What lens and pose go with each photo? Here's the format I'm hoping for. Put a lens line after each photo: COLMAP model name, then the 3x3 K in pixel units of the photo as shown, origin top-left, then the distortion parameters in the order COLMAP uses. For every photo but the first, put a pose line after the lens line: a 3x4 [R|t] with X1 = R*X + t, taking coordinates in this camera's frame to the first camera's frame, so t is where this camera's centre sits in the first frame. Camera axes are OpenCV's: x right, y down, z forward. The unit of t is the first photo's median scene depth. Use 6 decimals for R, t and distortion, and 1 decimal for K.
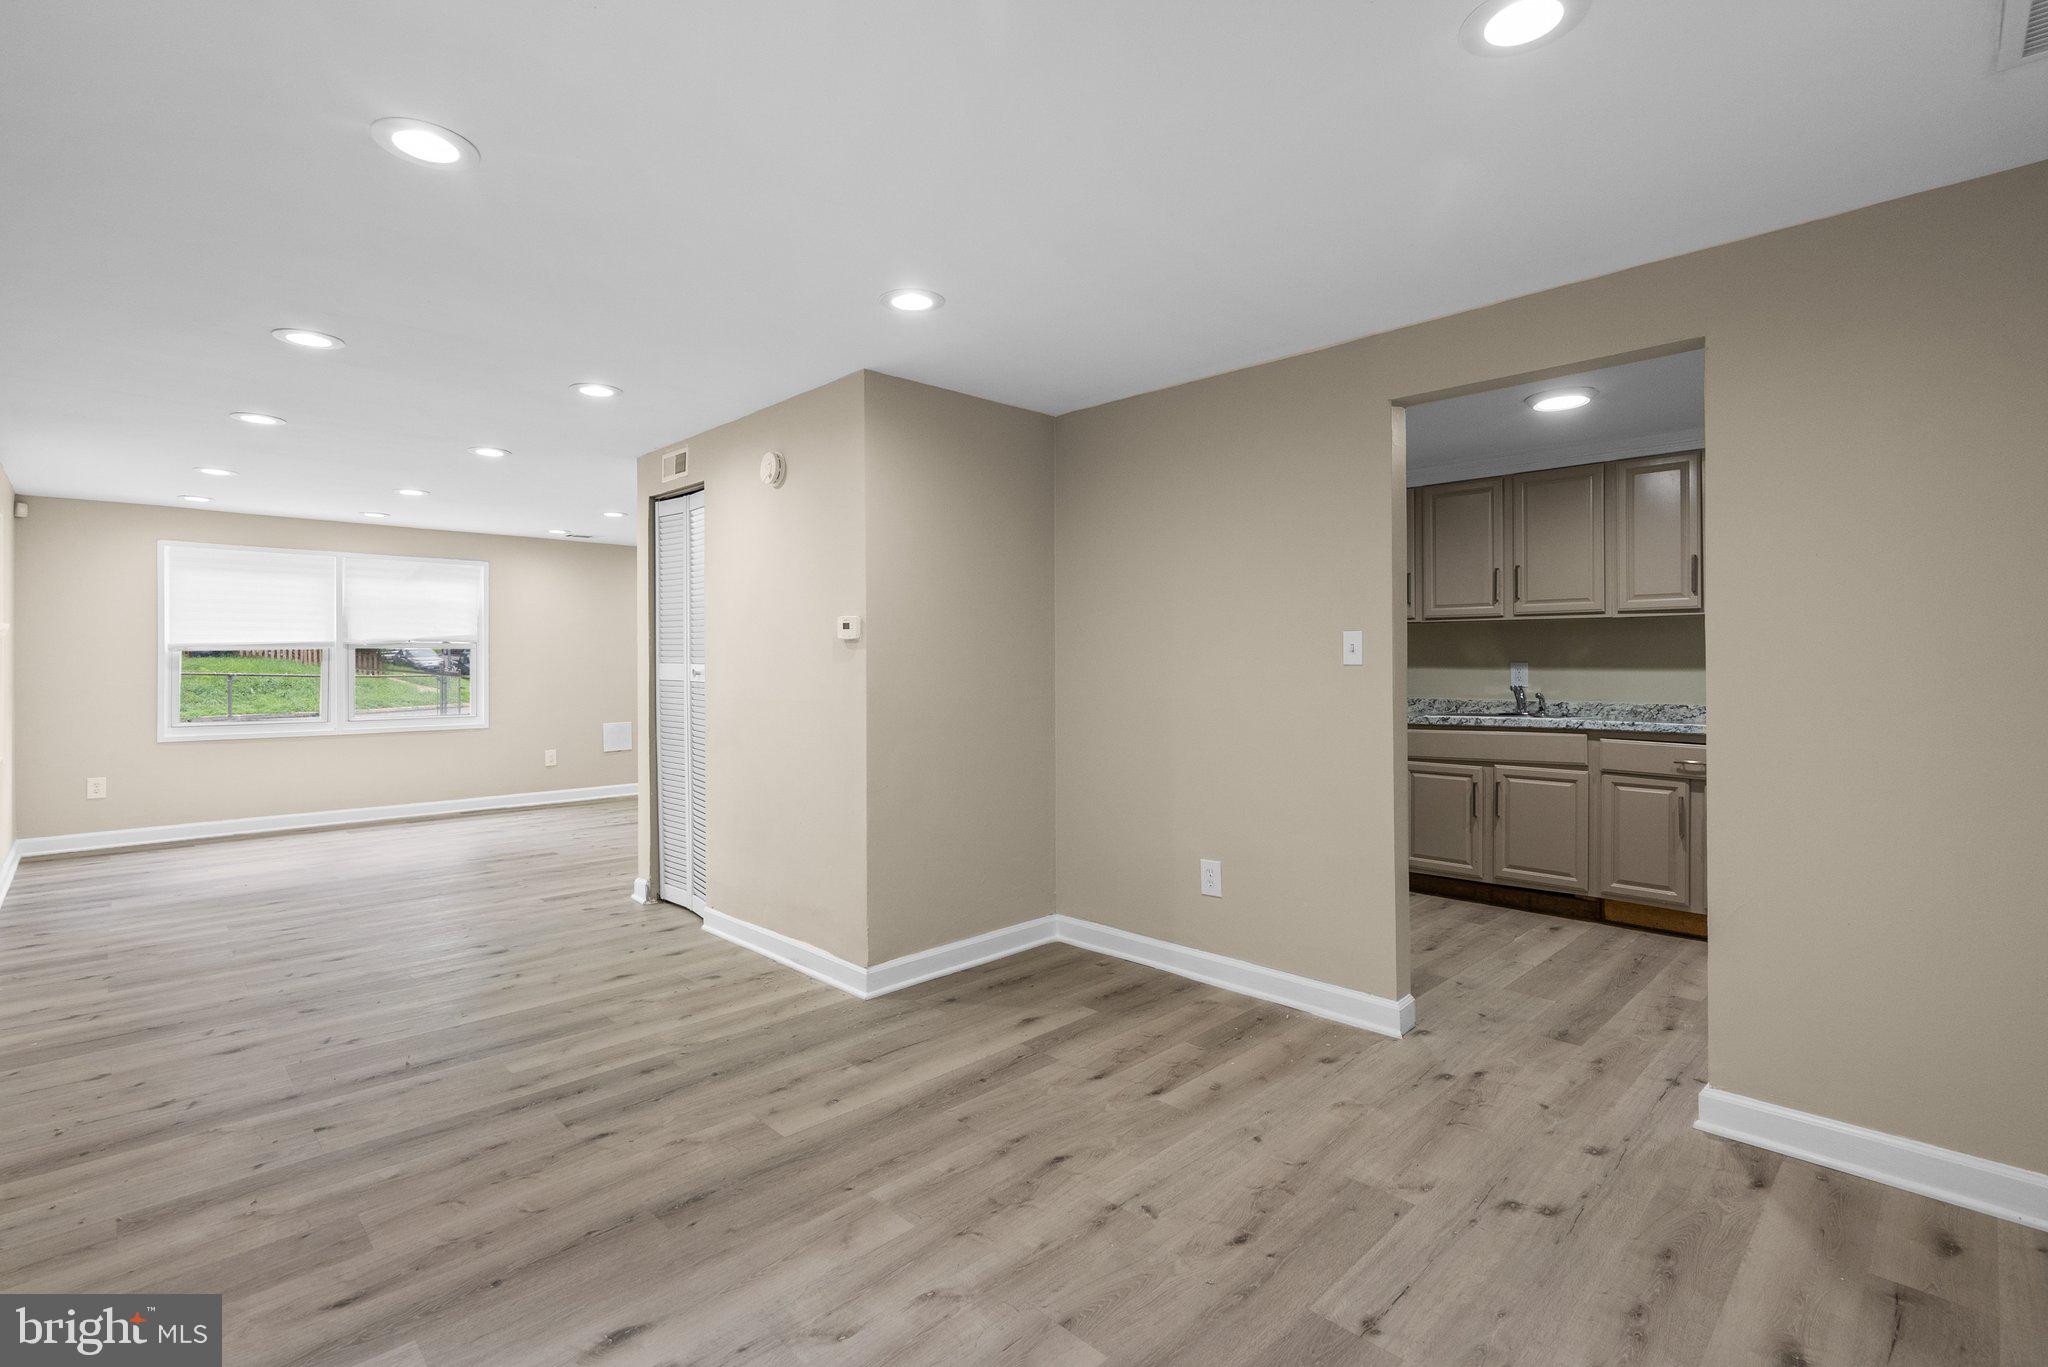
lens RADIAL K [[945.3, 0, 1023.3], [0, 945.3, 666.1], [0, 0, 1]] dist [-0.002419, 0.001340]
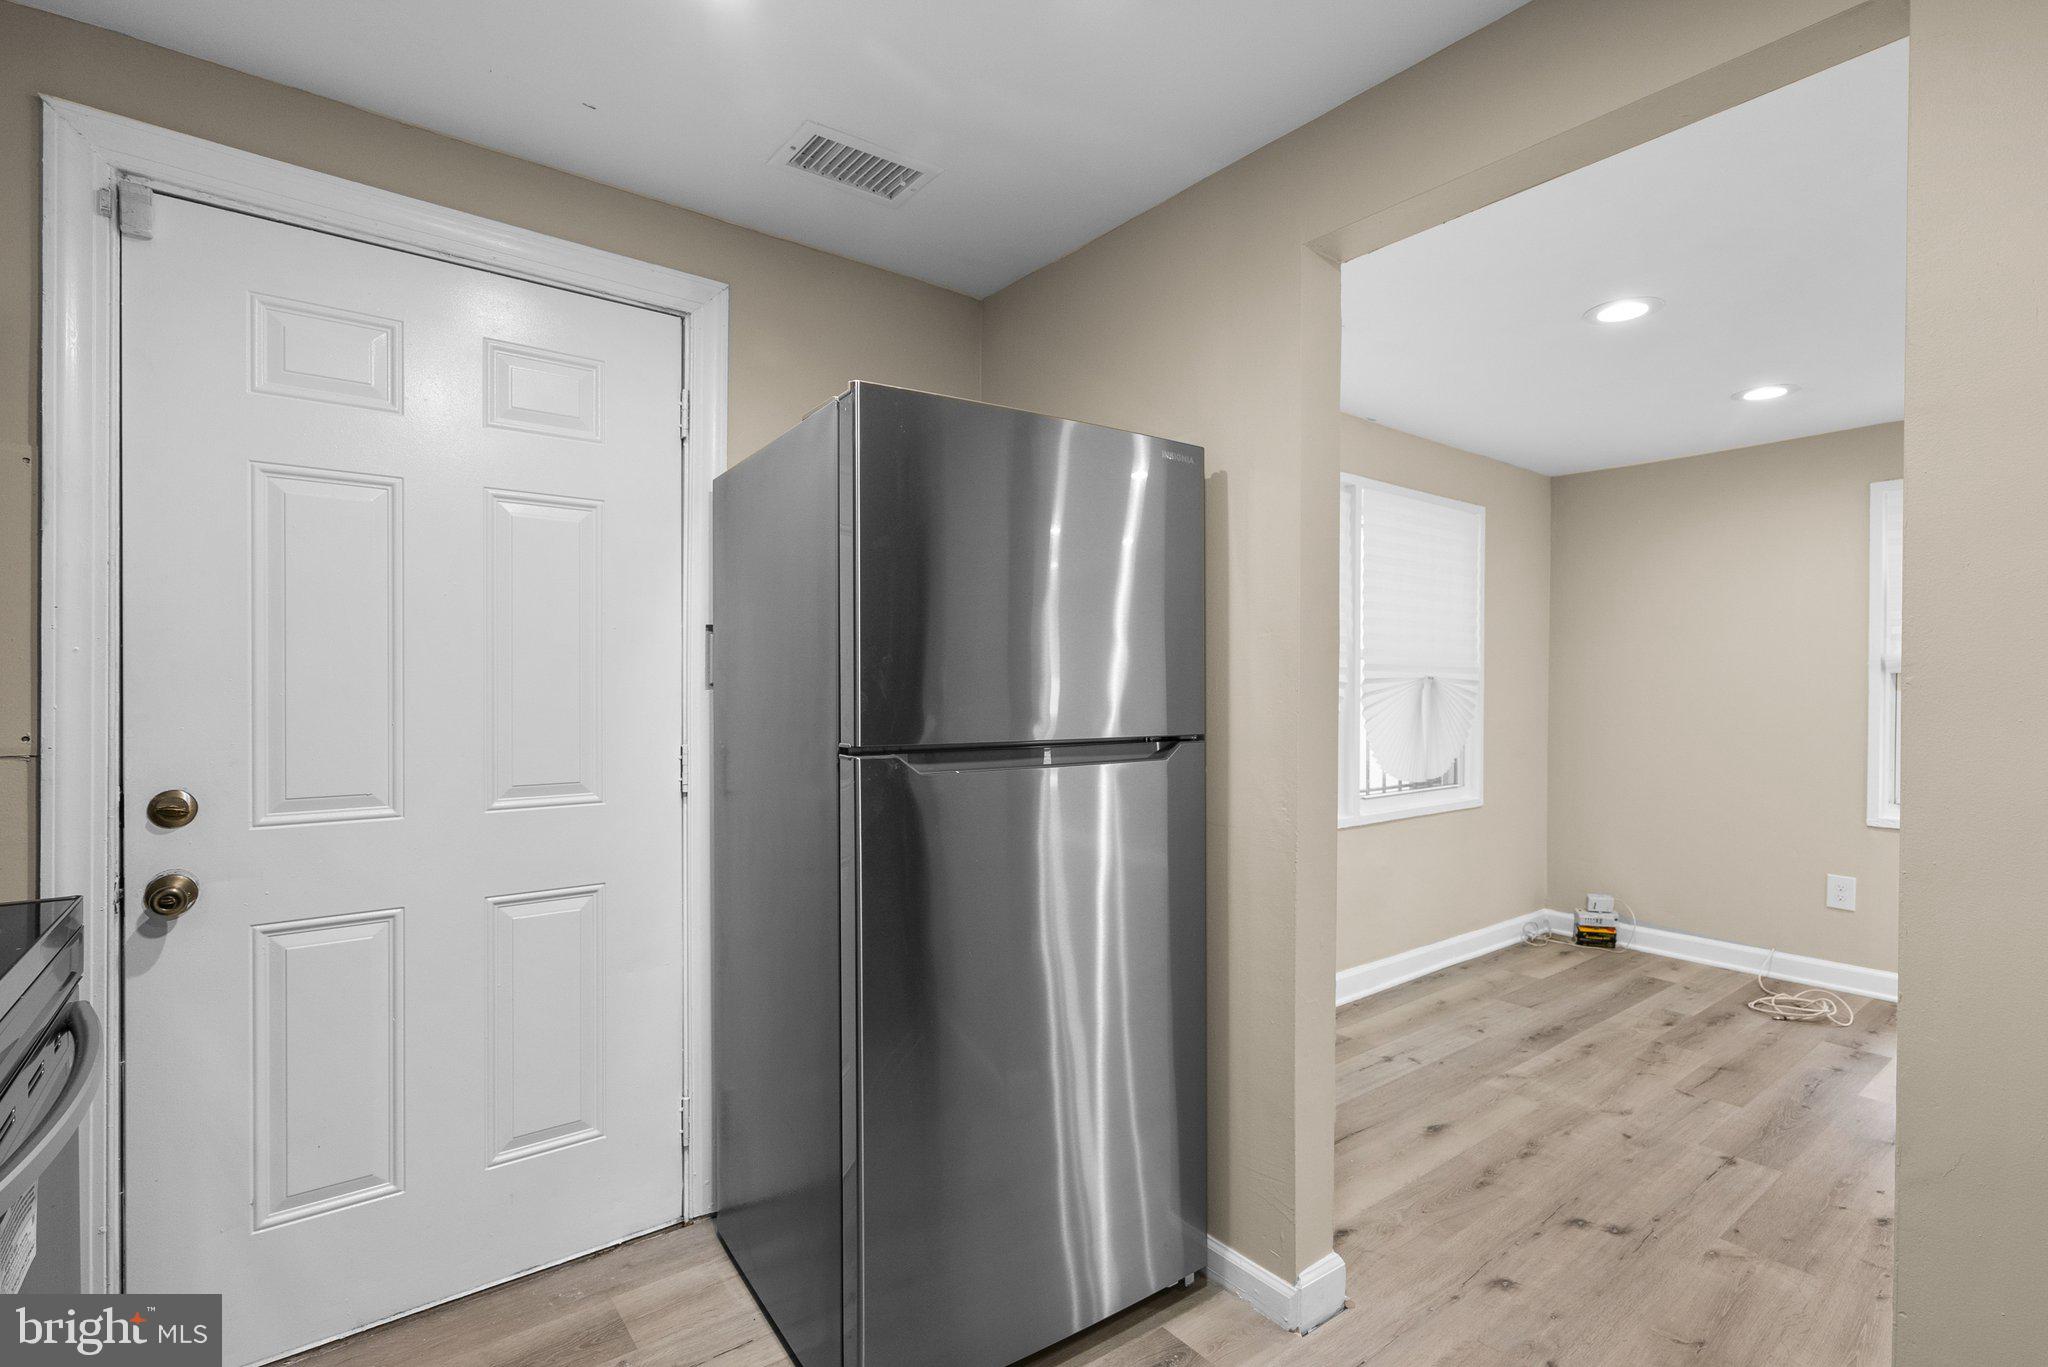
lens RADIAL K [[945.3, 0, 1012.7], [0, 945.3, 684.5], [0, 0, 1]] dist [-0.002419, 0.001340]
pose [[-0.992559, -0.001183, 0.121757, 0.727957], [-0.000585, 0.999988, 0.004942, -0.012756], [-0.121762, 0.004834, -0.992548, 1.460497]]
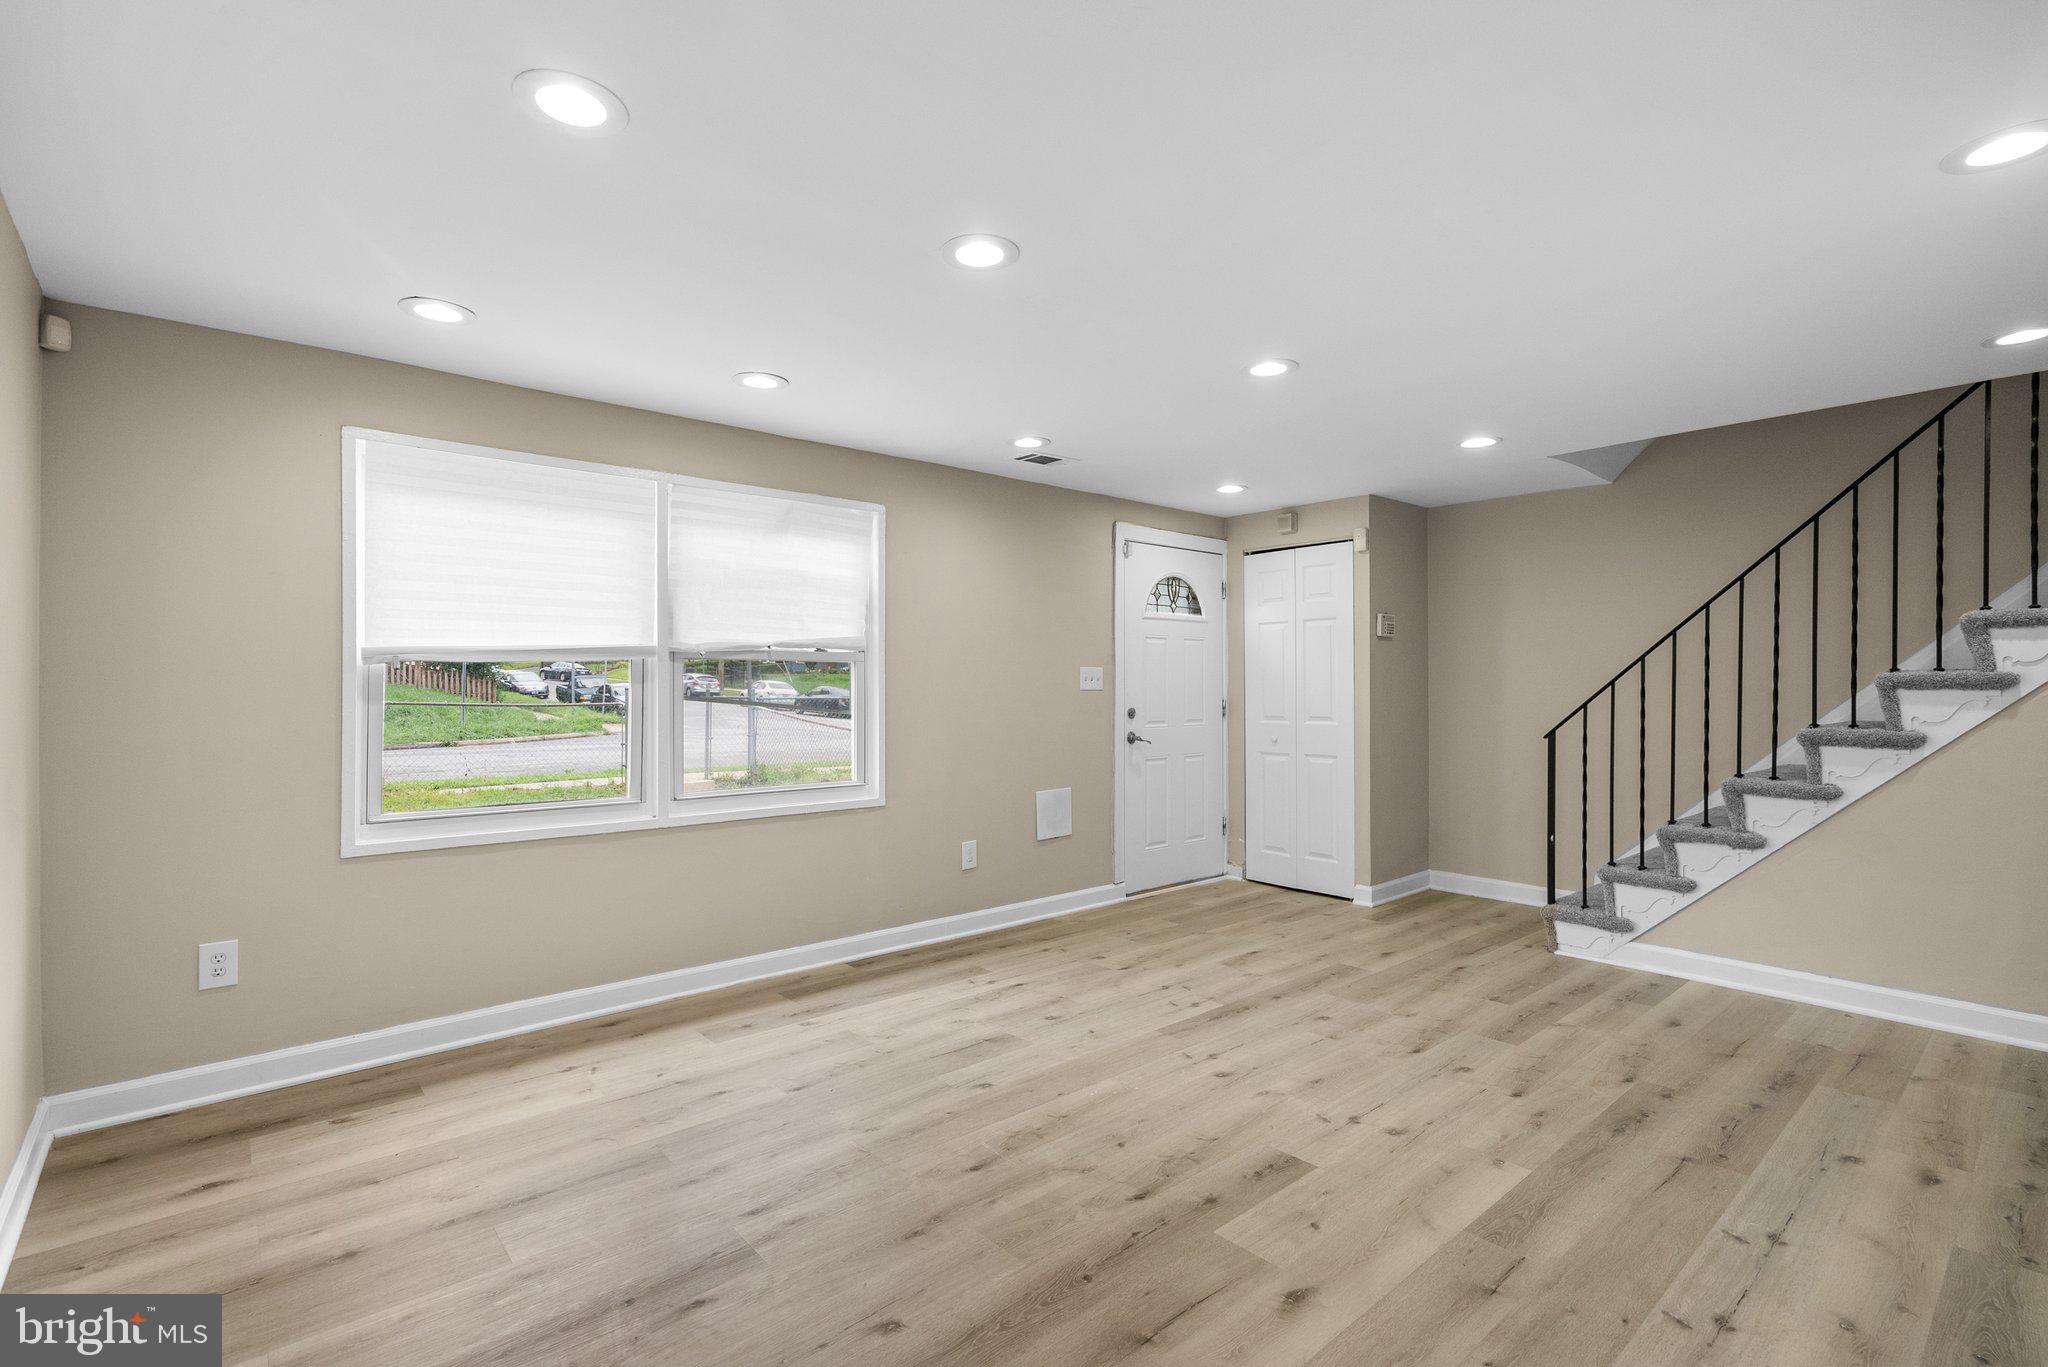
lens RADIAL K [[945.3, 0, 1023.2], [0, 945.3, 684.1], [0, 0, 1]] dist [-0.002419, 0.001340]
pose [[0.997903, -0.002213, -0.064692, -1.176070], [0.001822, 0.999980, -0.006102, -0.004195], [0.064705, 0.005971, 0.997887, 1.187760]]
